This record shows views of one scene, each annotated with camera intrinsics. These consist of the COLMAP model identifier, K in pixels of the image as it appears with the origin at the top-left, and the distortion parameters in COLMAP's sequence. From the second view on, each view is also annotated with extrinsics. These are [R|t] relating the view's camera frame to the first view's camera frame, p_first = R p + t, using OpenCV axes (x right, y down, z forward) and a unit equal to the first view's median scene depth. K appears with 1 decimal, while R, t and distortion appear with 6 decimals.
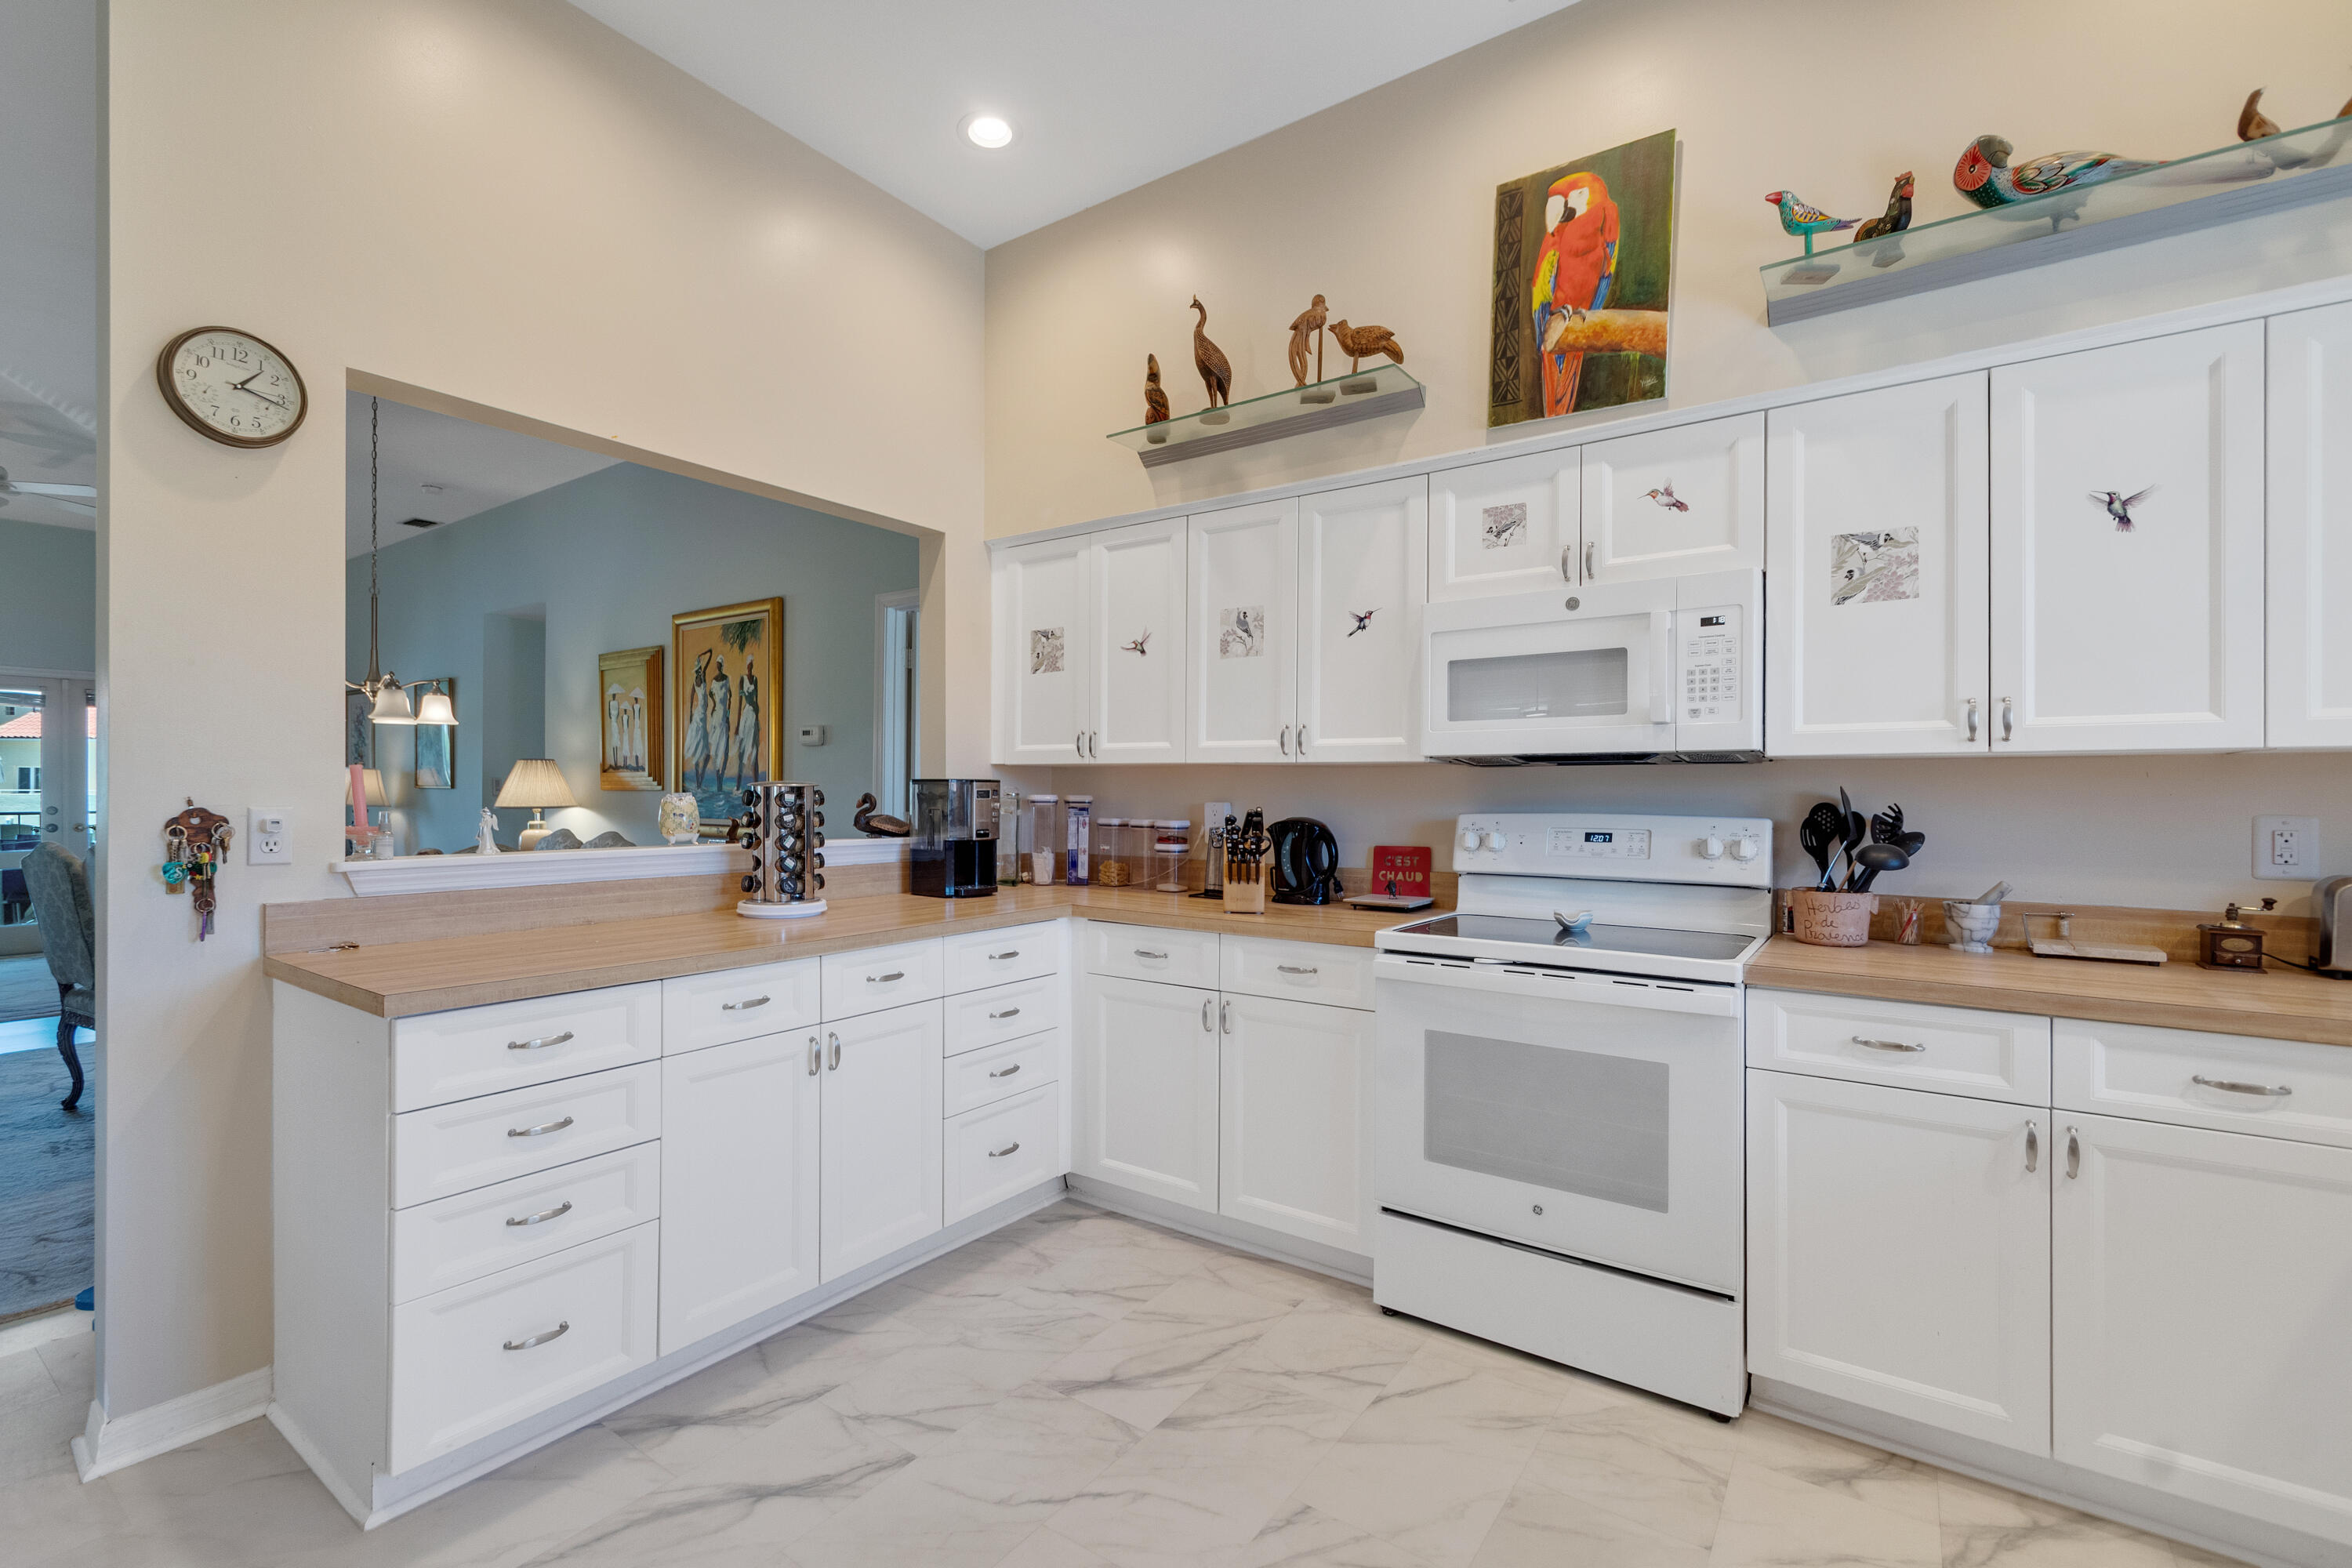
lens RADIAL K [[1047.0, 0, 1170.3], [0, 1047.0, 796.3], [0, 0, 1]] dist [0.012511, -0.001806]
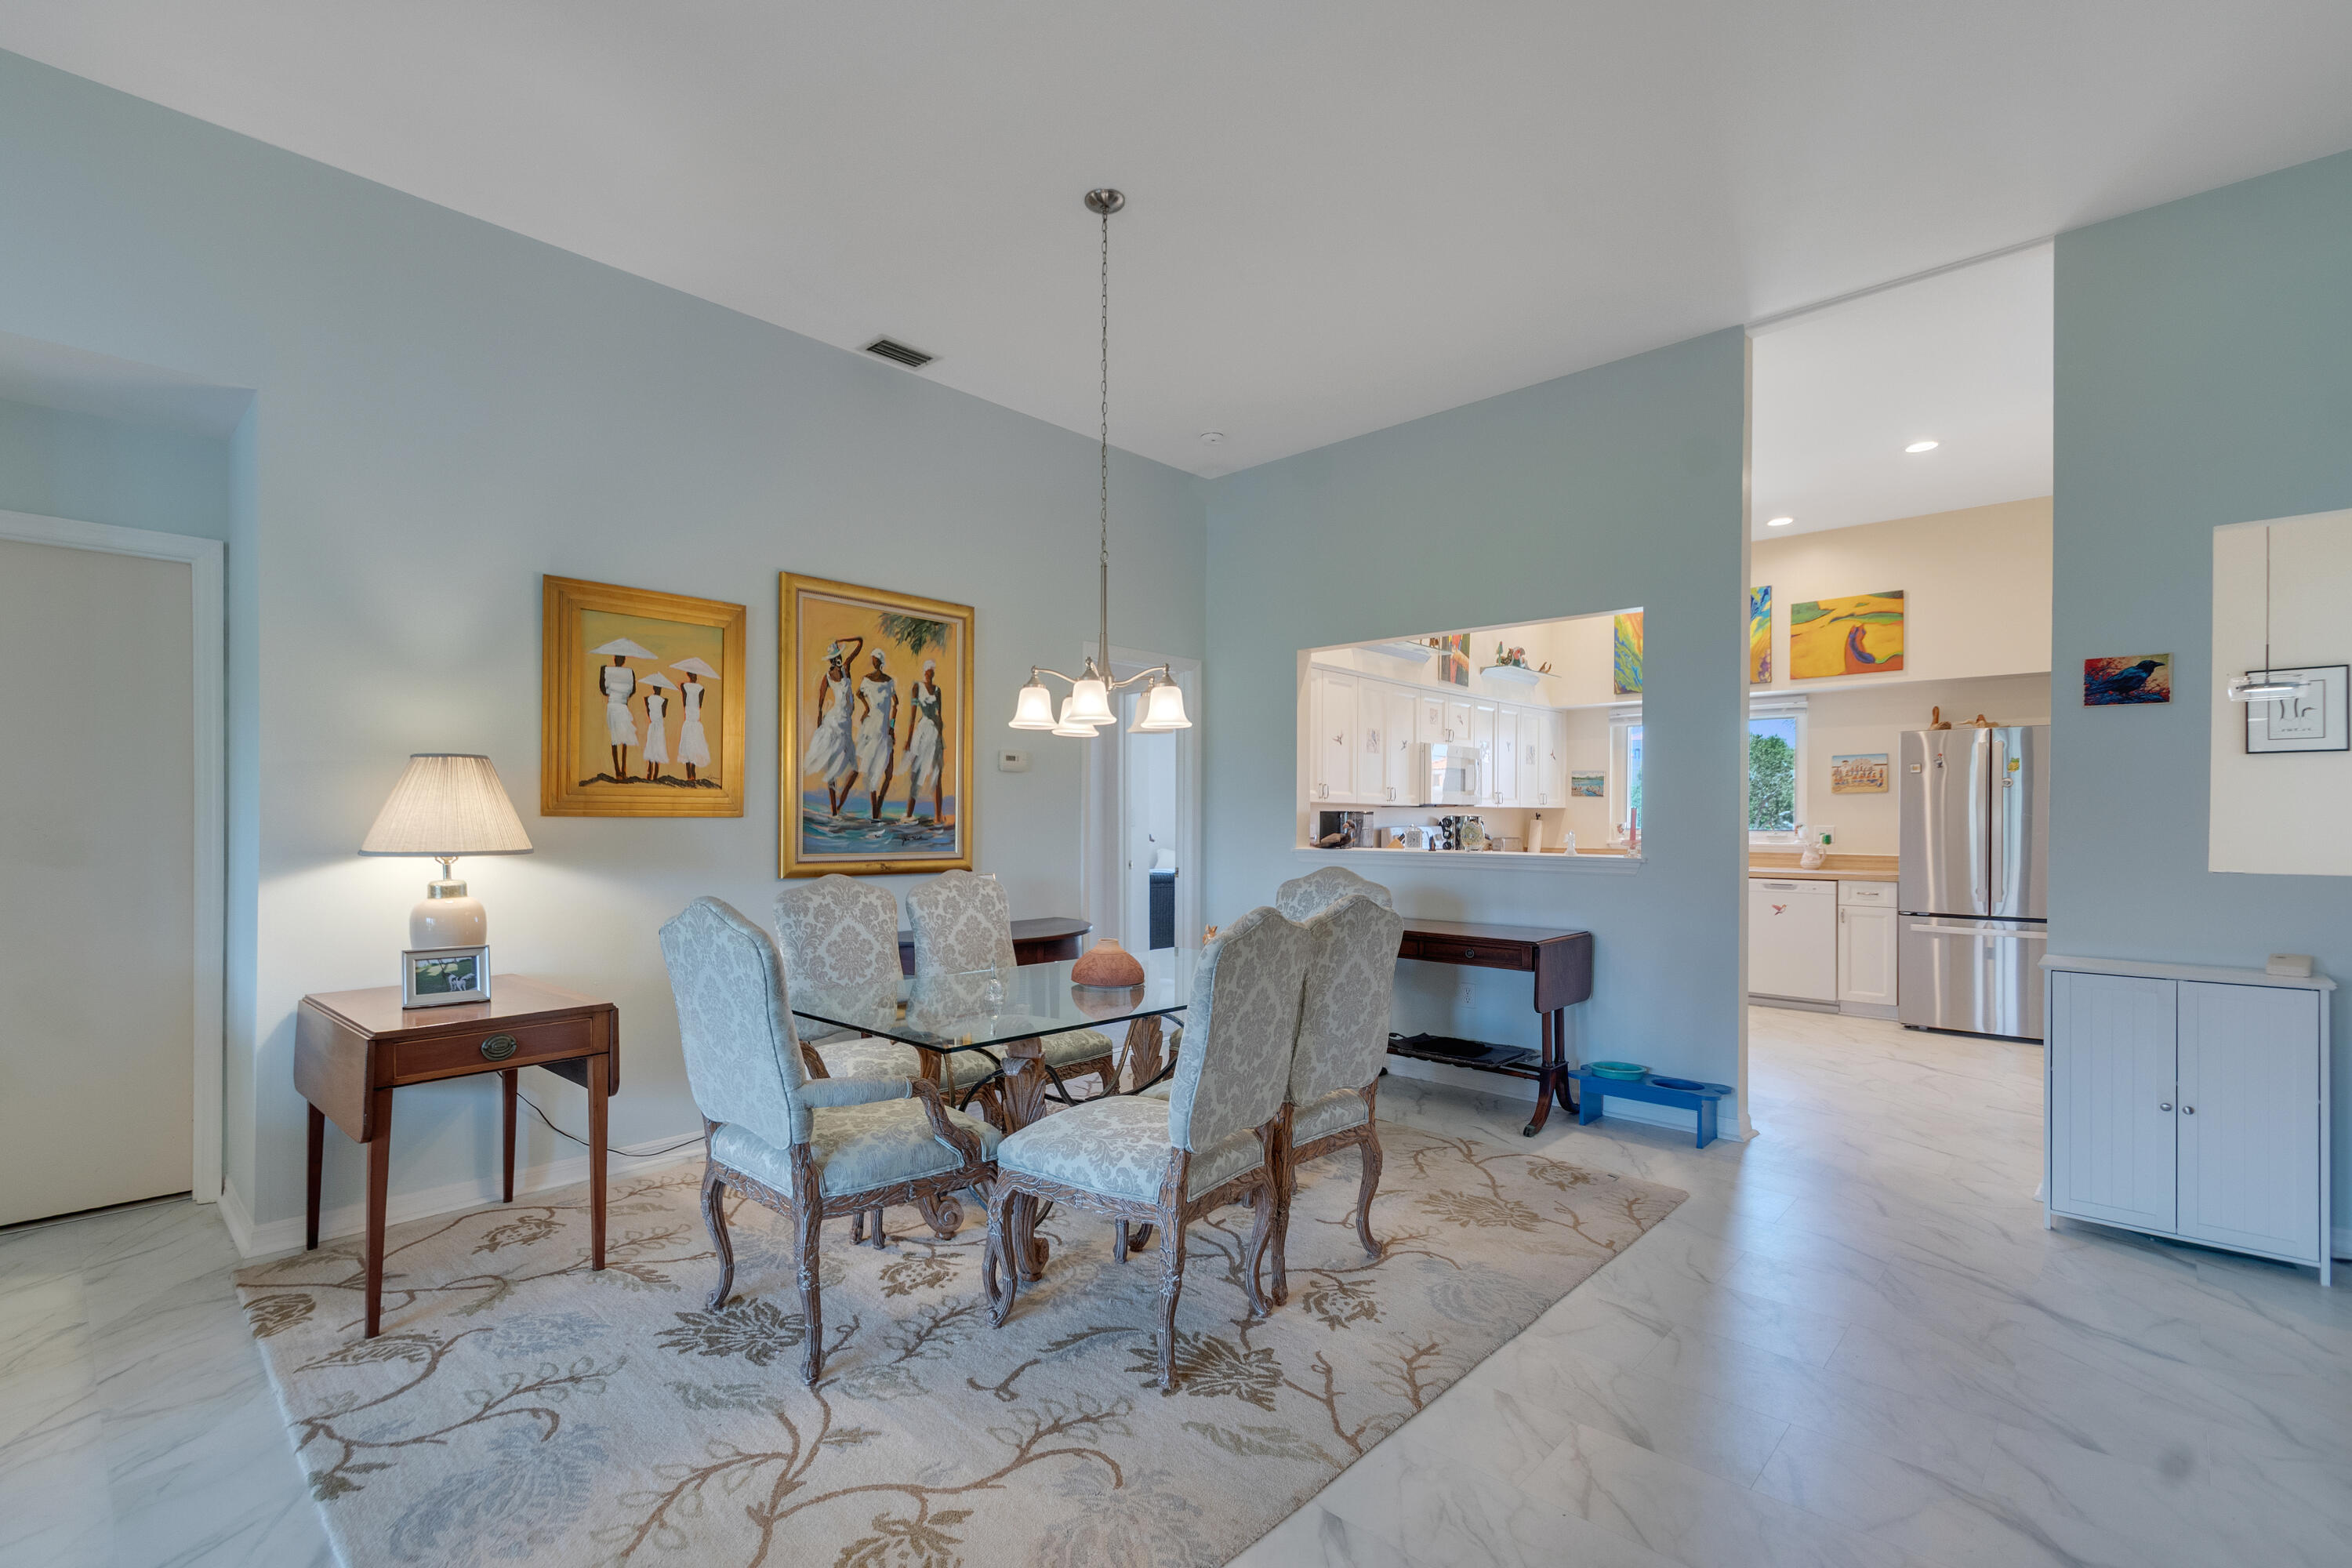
lens RADIAL K [[1047.0, 0, 1109.9], [0, 1047.0, 821.7], [0, 0, 1]] dist [0.012511, -0.001806]
pose [[0.150239, -0.008061, 0.988617, -2.047941], [0.001332, 0.999968, 0.007951, -0.014791], [-0.988649, 0.000122, 0.150245, 1.208835]]
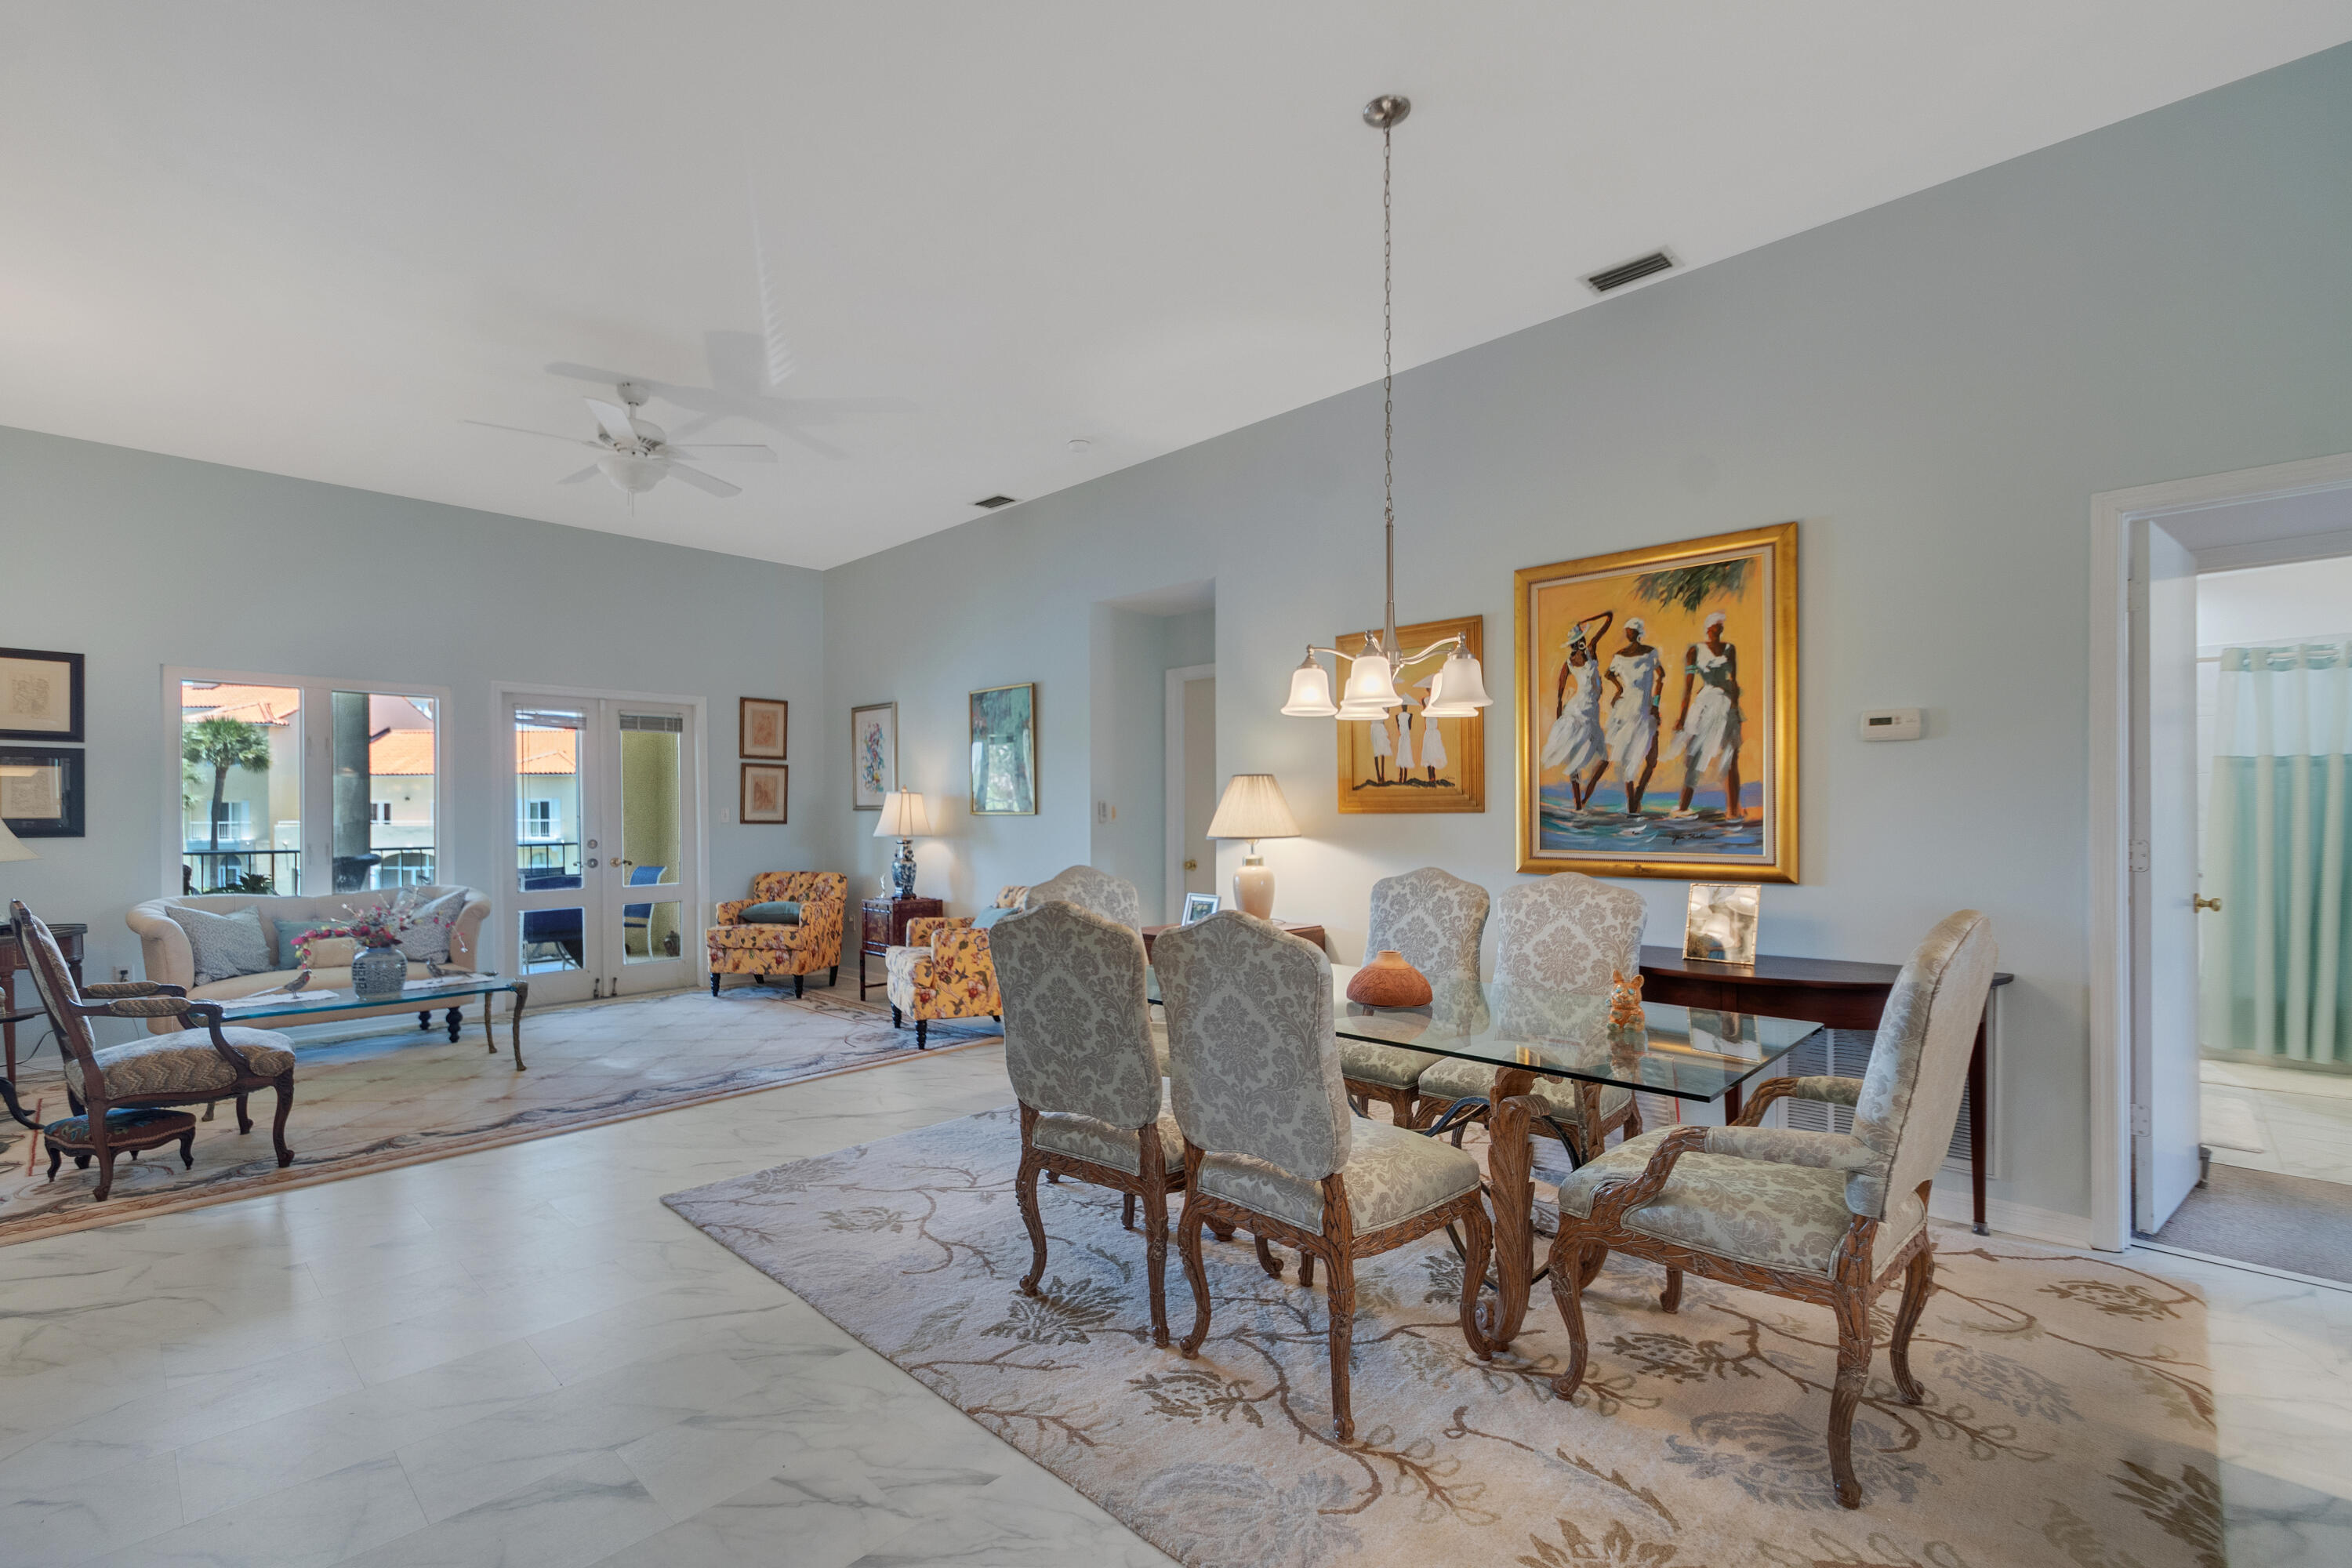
lens RADIAL K [[1047.0, 0, 1137.0], [0, 1047.0, 808.0], [0, 0, 1]] dist [0.012511, -0.001806]
pose [[0.987976, -0.011624, -0.154169, -1.113483], [0.010130, 0.999894, -0.010471, -0.007191], [0.154275, 0.008784, 0.987989, 0.446047]]
